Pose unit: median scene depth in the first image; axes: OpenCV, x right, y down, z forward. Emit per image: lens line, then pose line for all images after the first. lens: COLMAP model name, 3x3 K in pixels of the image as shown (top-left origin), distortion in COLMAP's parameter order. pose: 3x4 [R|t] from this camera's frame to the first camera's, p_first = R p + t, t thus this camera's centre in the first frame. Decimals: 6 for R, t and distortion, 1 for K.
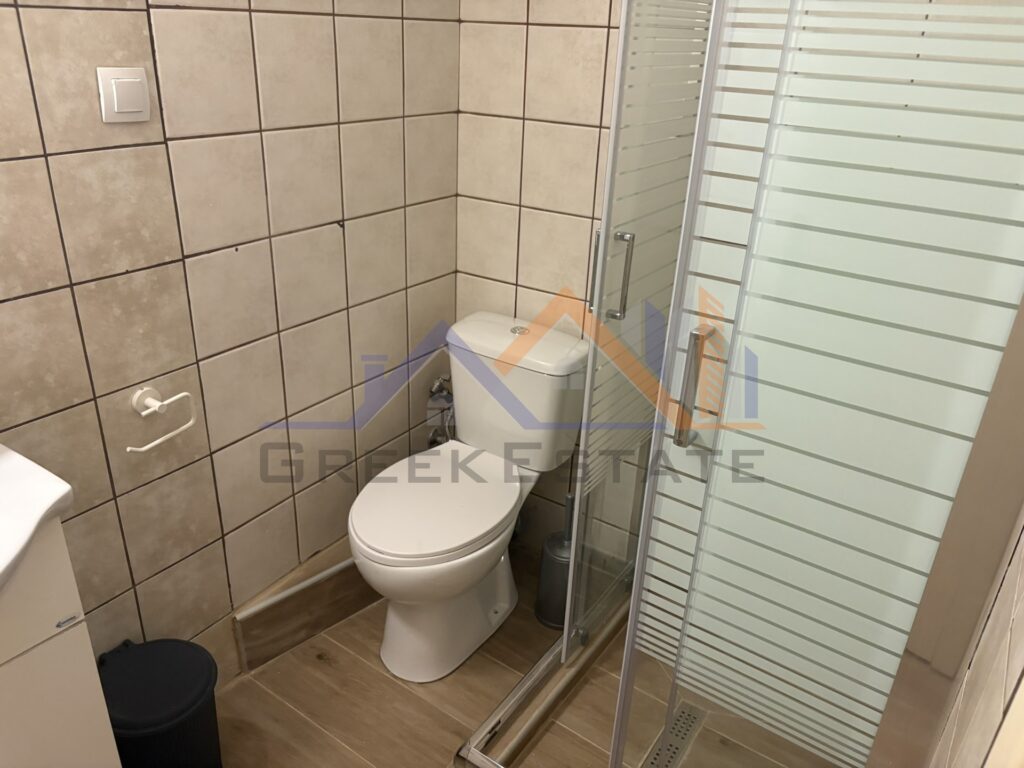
lens RADIAL K [[780.7, 0, 507.4], [0, 780.7, 389.6], [0, 0, 1]] dist [0.032471, -0.020491]
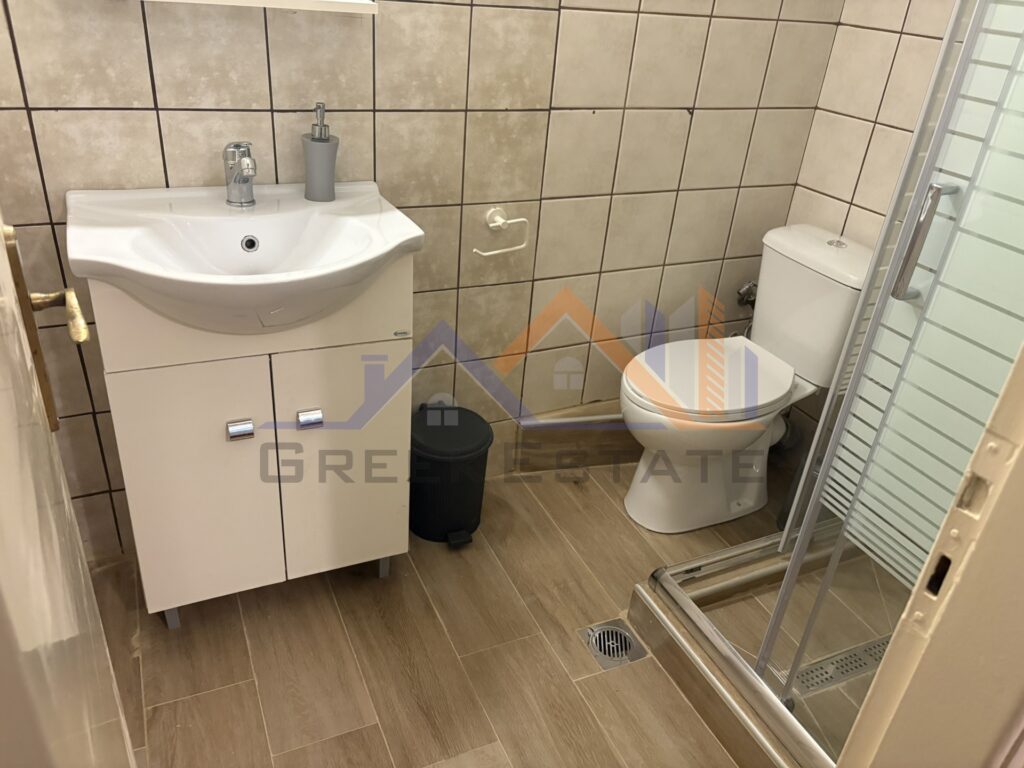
lens RADIAL K [[780.7, 0, 508.6], [0, 780.7, 381.4], [0, 0, 1]] dist [0.032471, -0.020491]
pose [[0.867056, 0.268512, -0.419660, 0.156381], [-0.252352, 0.962984, 0.094766, 0.137336], [0.429572, 0.023735, 0.902721, -0.129638]]
